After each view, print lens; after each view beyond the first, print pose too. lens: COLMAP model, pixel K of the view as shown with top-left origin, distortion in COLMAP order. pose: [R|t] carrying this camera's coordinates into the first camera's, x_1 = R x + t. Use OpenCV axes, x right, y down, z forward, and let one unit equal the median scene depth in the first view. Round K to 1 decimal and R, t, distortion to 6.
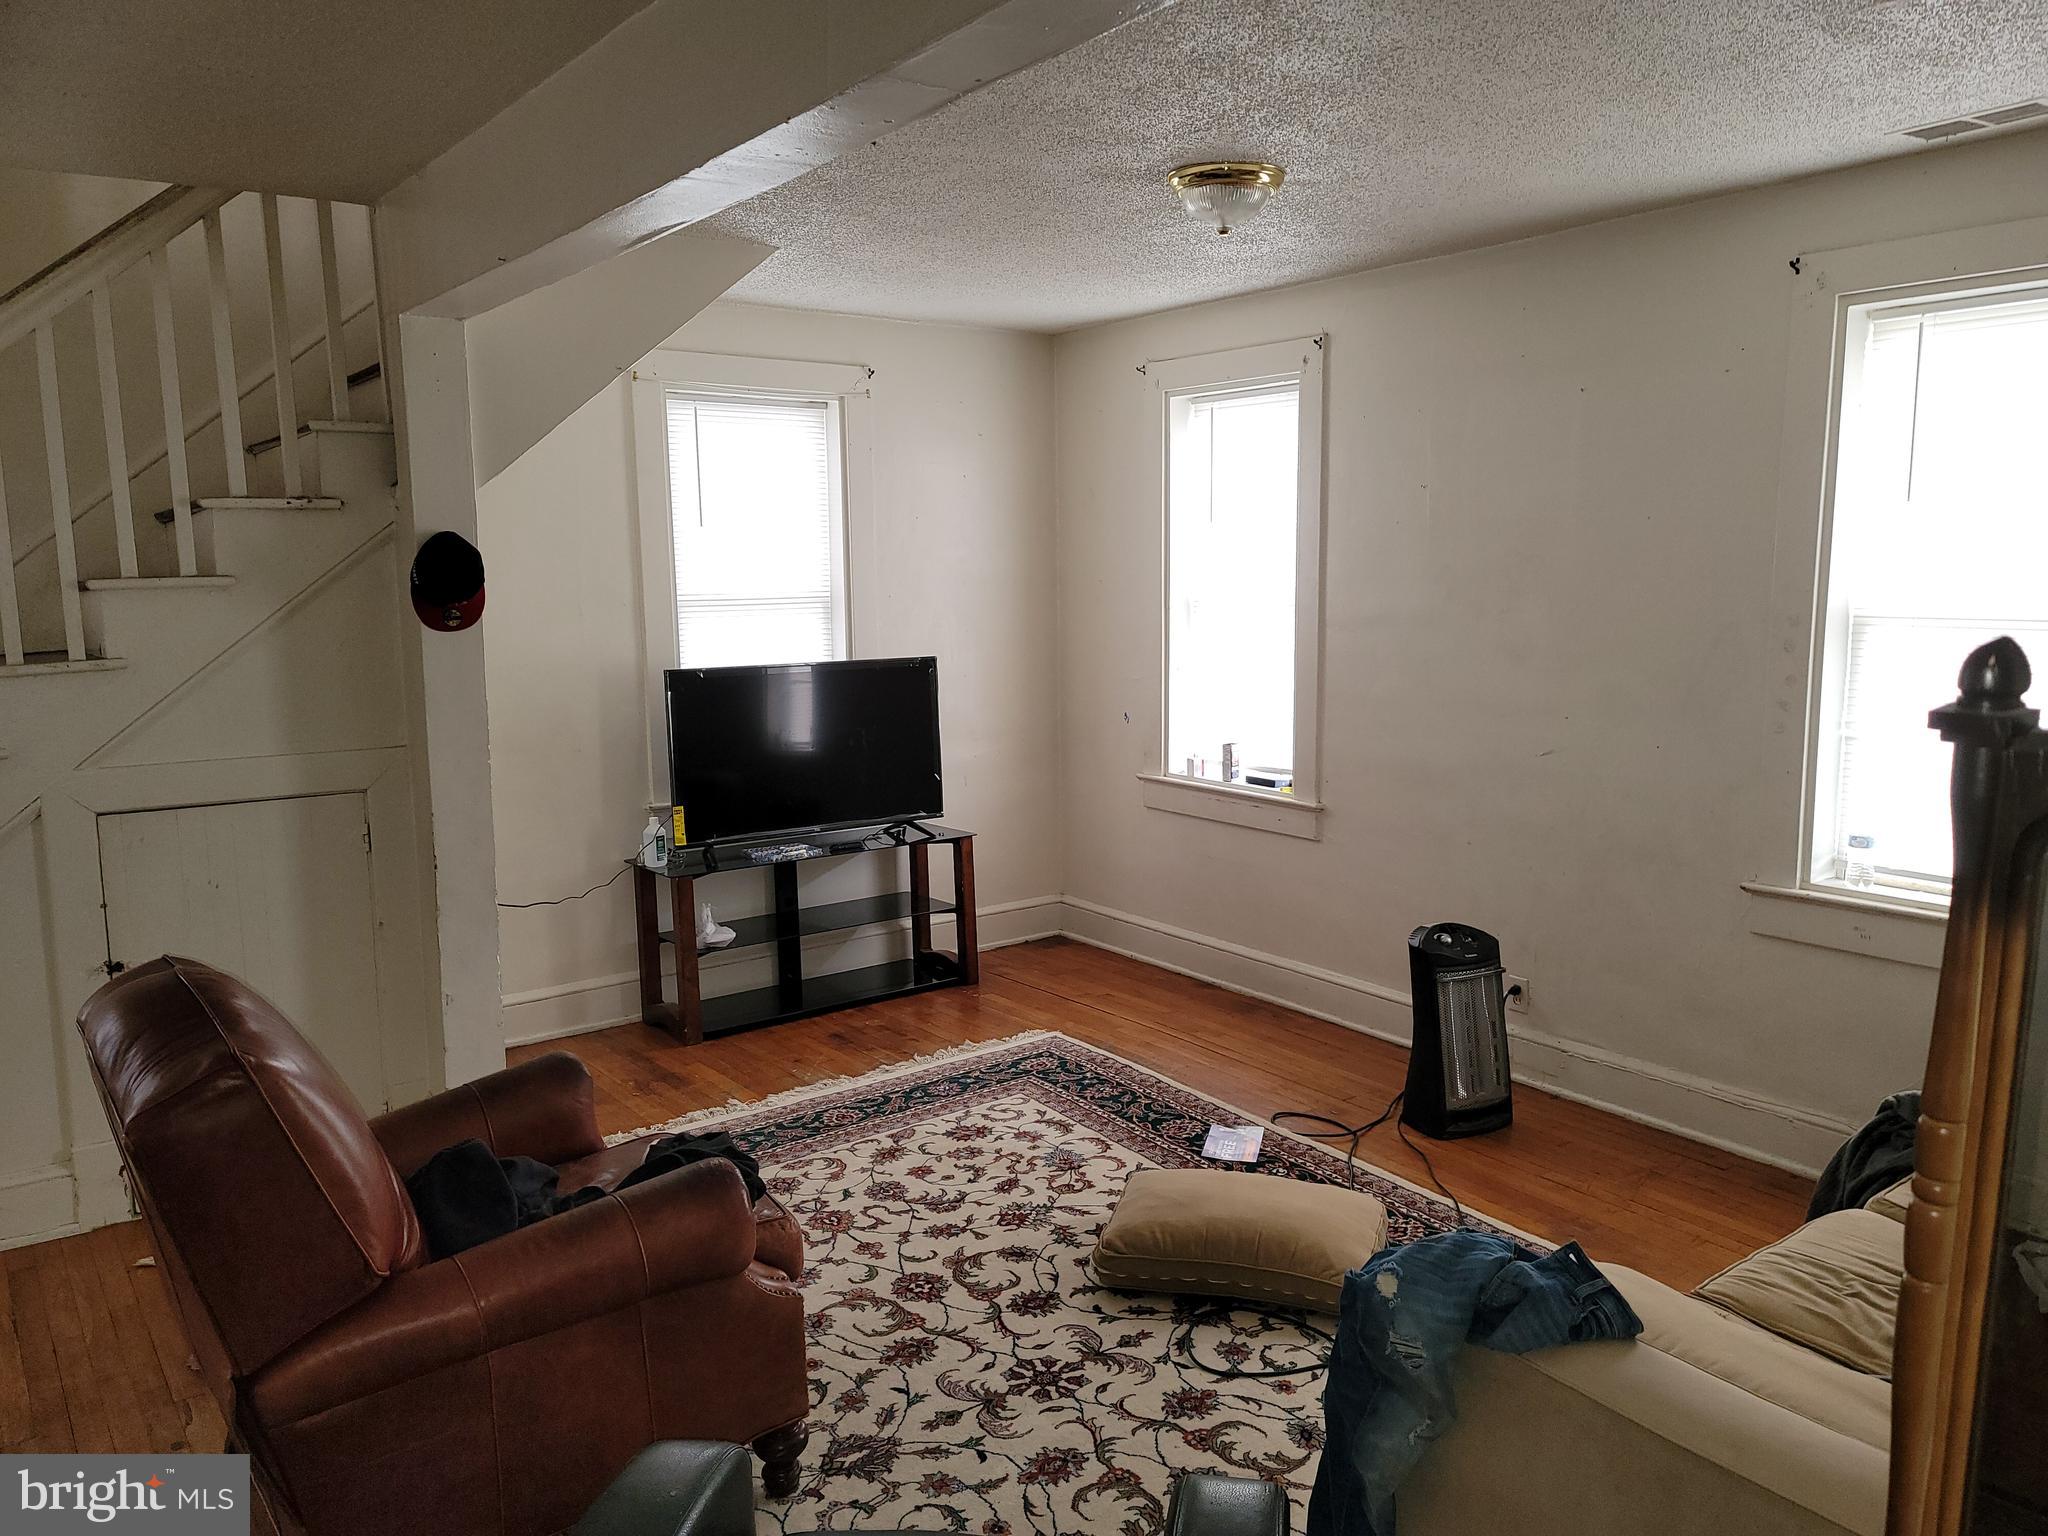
lens RADIAL K [[1503.4, 0, 1025.0], [0, 1503.4, 766.3], [0, 0, 1]] dist [0.051091, -0.010038]
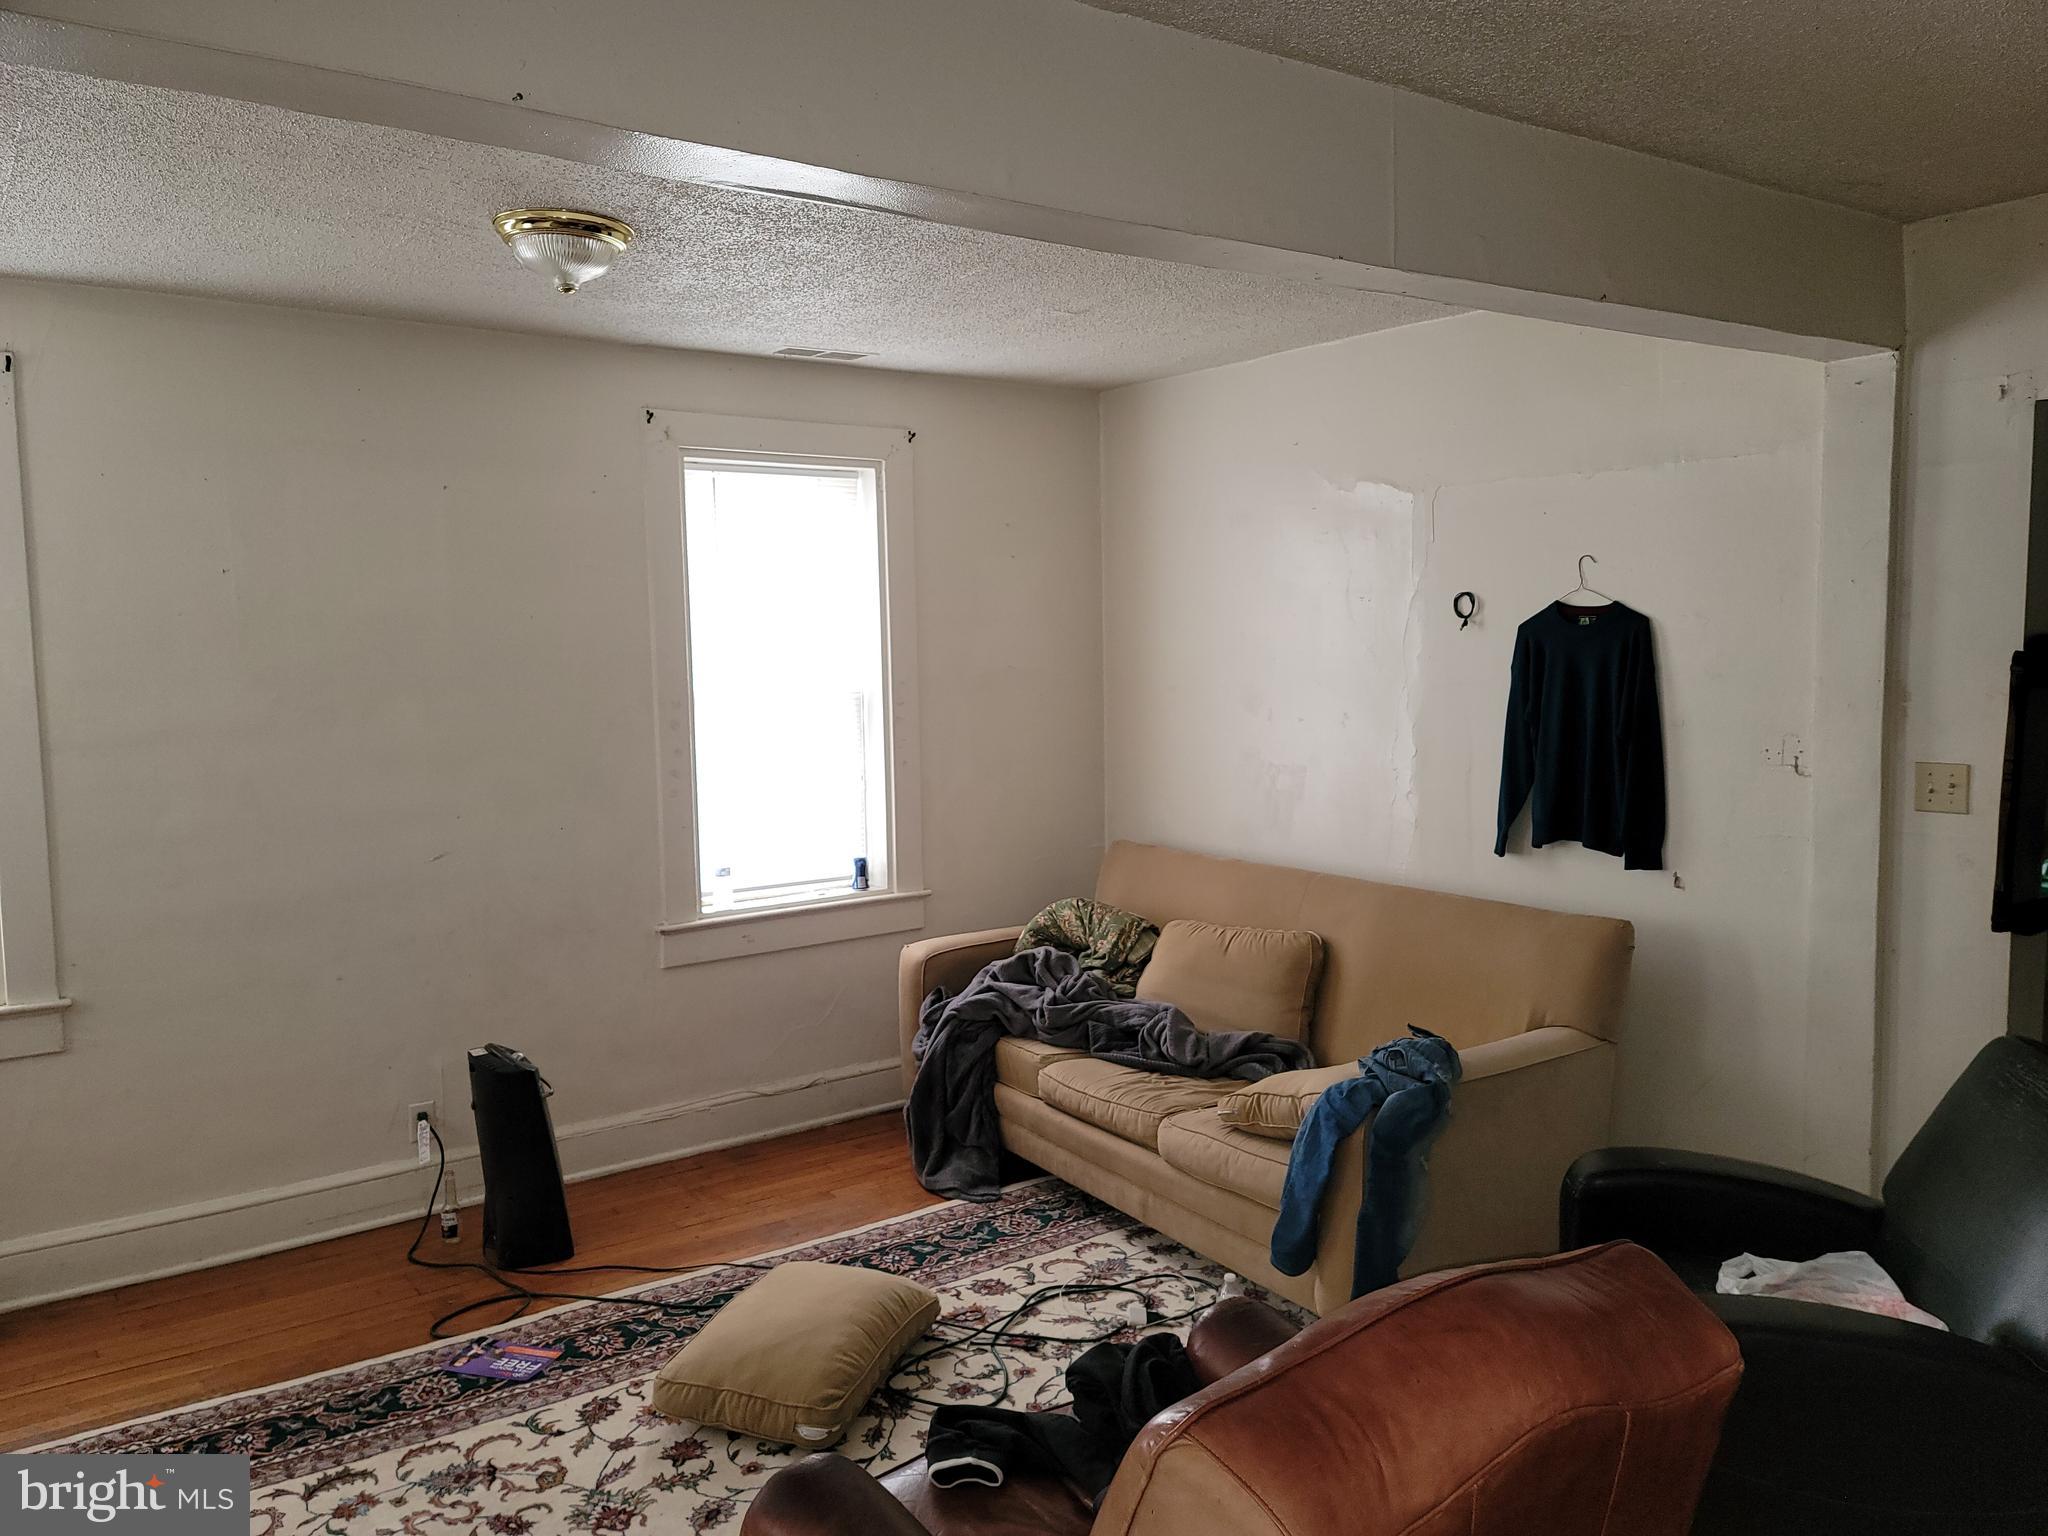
lens RADIAL K [[1503.4, 0, 1073.4], [0, 1503.4, 775.5], [0, 0, 1]] dist [0.051091, -0.010038]
pose [[0.007543, -0.087741, 0.996115, -0.678854], [0.152813, 0.984544, 0.085565, -0.090631], [-0.988226, 0.151574, 0.020835, 0.643163]]
